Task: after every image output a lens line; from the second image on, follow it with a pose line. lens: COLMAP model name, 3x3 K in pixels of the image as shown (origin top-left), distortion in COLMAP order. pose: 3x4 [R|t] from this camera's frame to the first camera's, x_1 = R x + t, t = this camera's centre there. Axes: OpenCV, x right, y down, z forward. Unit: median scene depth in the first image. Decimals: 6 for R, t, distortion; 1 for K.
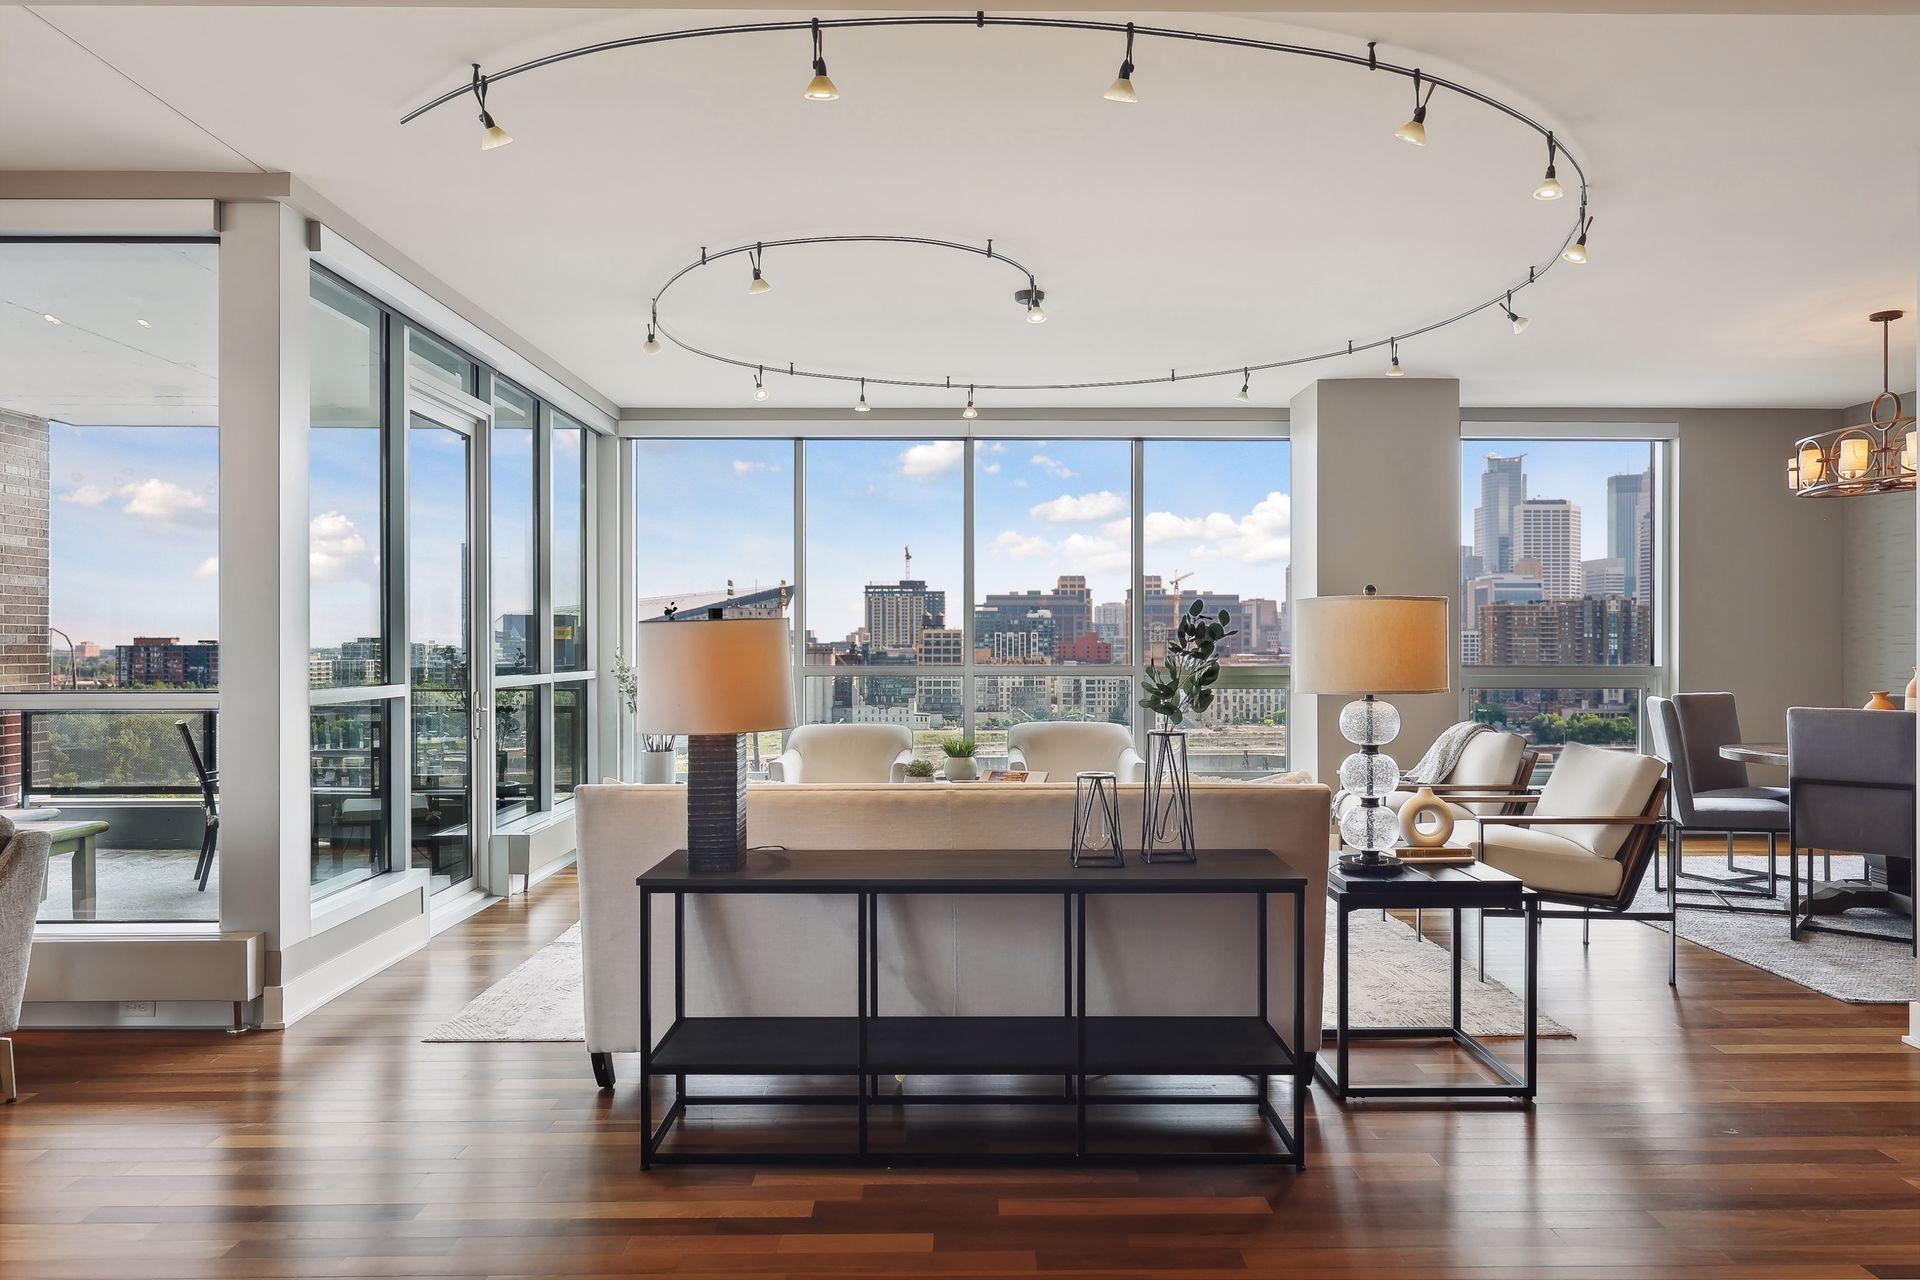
lens RADIAL K [[1241.3, 0, 972.3], [0, 1241.3, 646.4], [0, 0, 1]] dist [-0.003773, -0.001791]
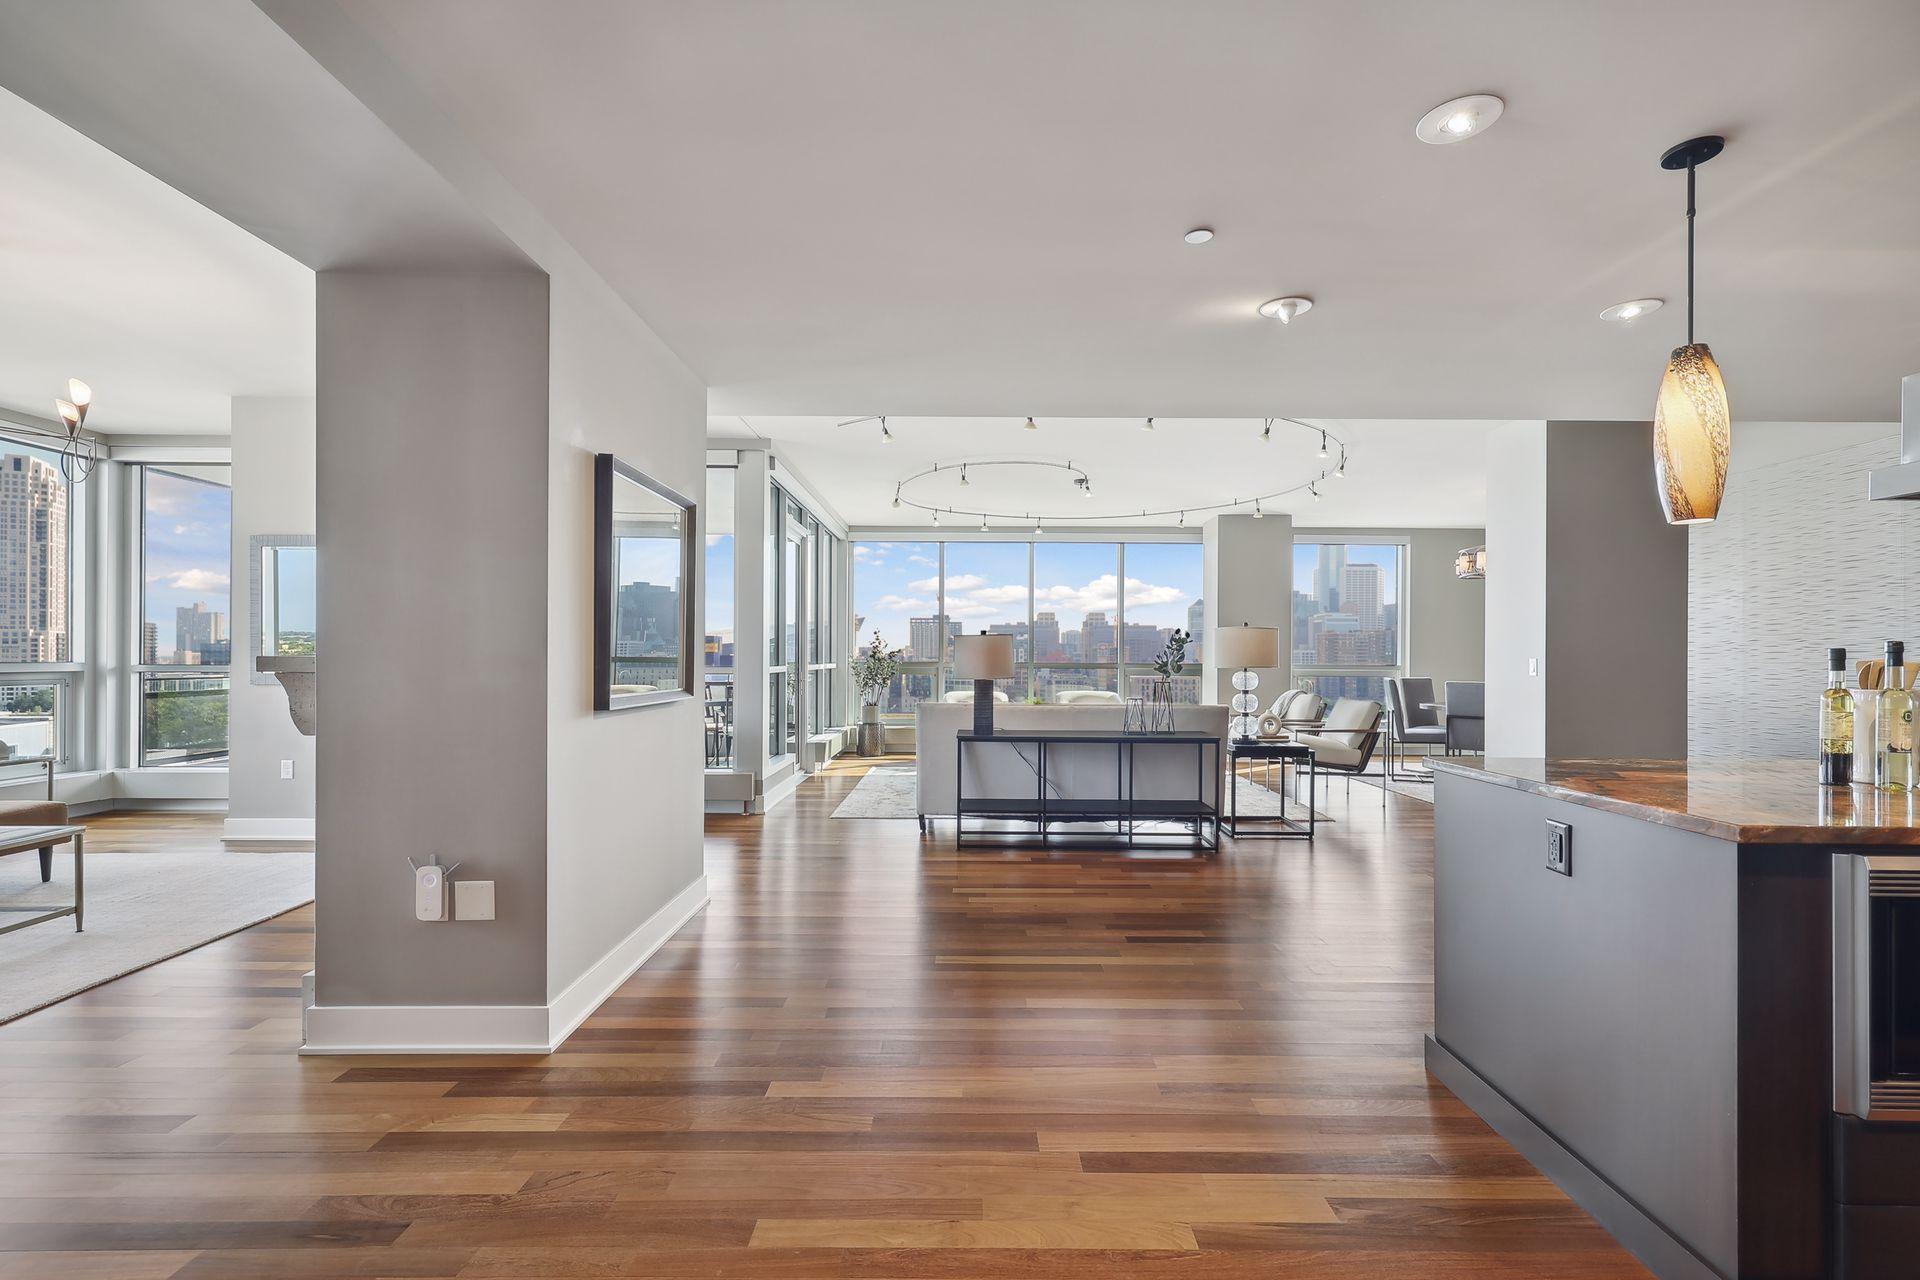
lens RADIAL K [[835.1, 0, 963.1], [0, 835.1, 652.1], [0, 0, 1]] dist [-0.020254, -0.000353]
pose [[0.999874, 0.006565, -0.014475, -0.163876], [-0.006687, 0.999942, -0.008412, 0.020402], [0.014419, 0.008508, 0.999860, -0.500670]]
